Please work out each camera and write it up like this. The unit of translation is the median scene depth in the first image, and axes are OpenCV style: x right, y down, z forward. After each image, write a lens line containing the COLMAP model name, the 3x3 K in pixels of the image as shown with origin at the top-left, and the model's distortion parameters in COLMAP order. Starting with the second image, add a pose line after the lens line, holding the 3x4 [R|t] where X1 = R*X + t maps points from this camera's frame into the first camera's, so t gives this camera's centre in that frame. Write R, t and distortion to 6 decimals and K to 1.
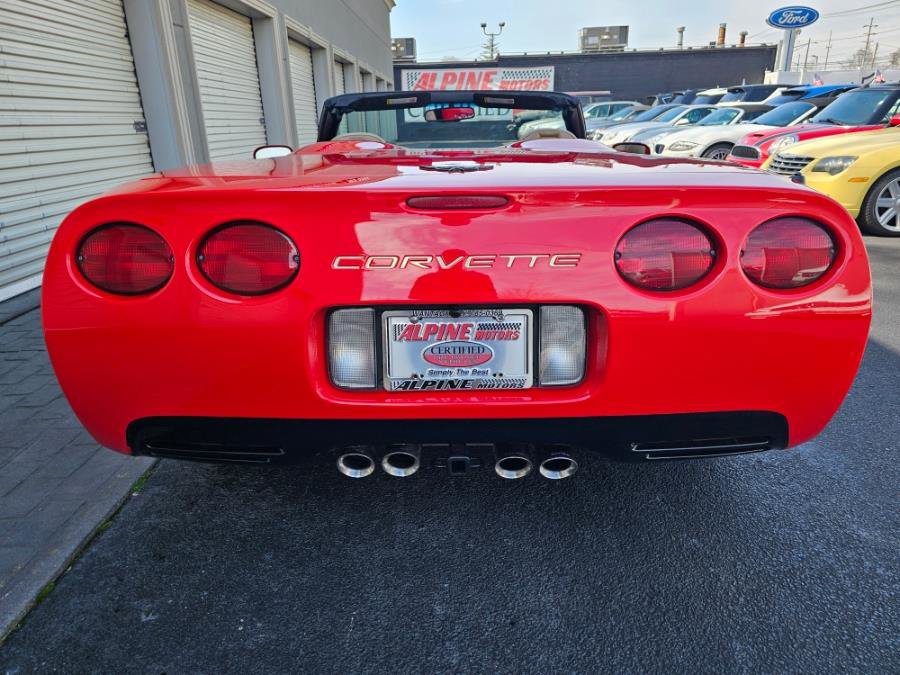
lens RADIAL K [[627.0, 0, 447.7], [0, 627.0, 330.5], [0, 0, 1]] dist [0.032423, -0.023618]
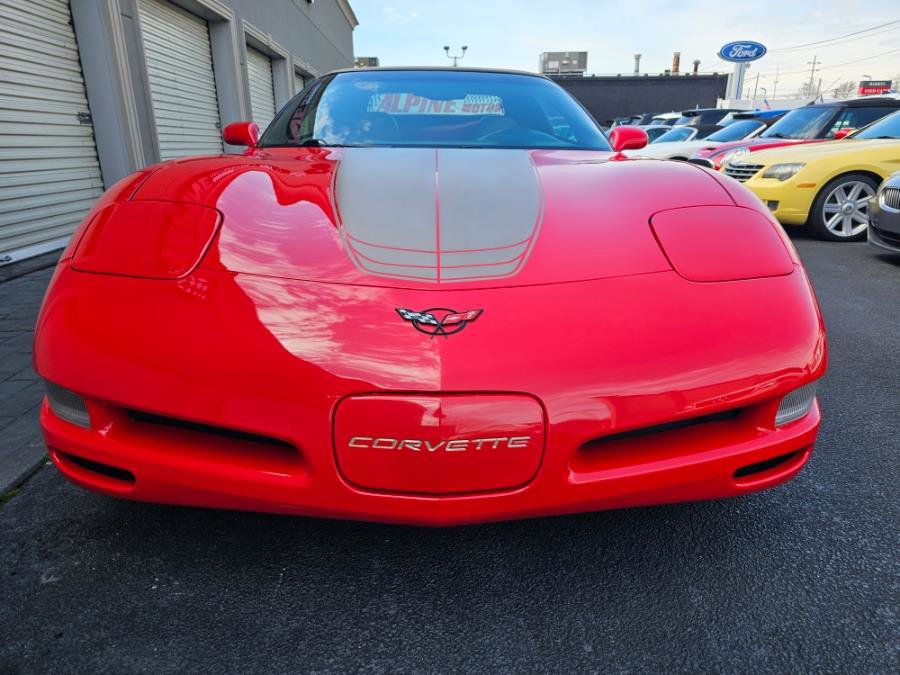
lens RADIAL K [[627.0, 0, 448.6], [0, 627.0, 337.0], [0, 0, 1]] dist [0.032423, -0.023618]
pose [[0.998185, 0.001631, 0.060198, 0.009278], [-0.000368, 0.999780, -0.020973, 0.036023], [-0.060219, 0.020913, 0.997966, 0.019159]]
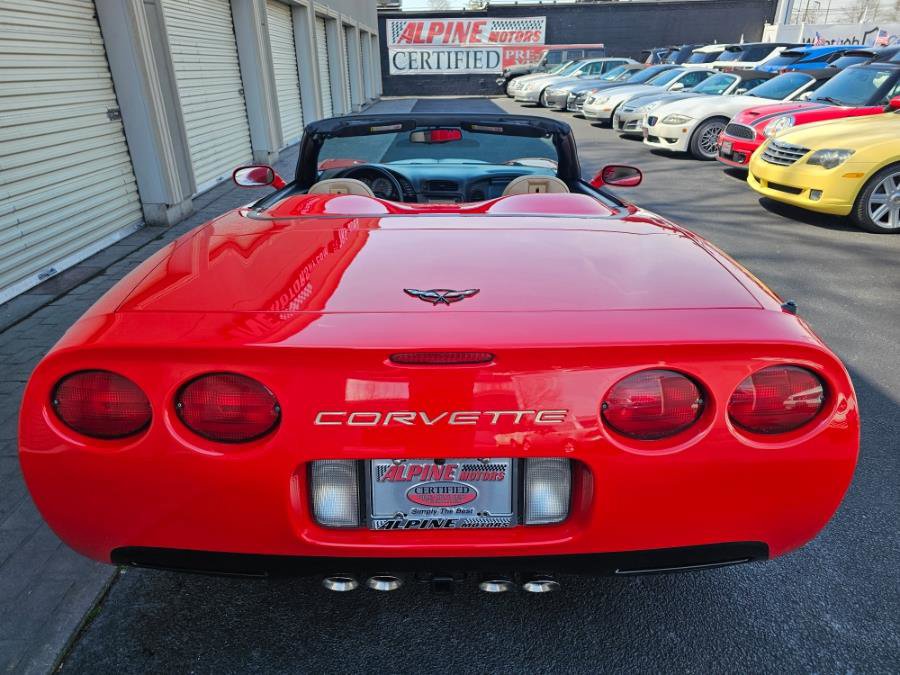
lens RADIAL K [[627.0, 0, 439.3], [0, 627.0, 348.3], [0, 0, 1]] dist [0.032423, -0.023618]
pose [[0.999959, 0.002656, 0.008644, 0.000725], [-0.003434, 0.995821, 0.091261, -0.071363], [-0.008365, -0.091287, 0.995789, 0.007201]]
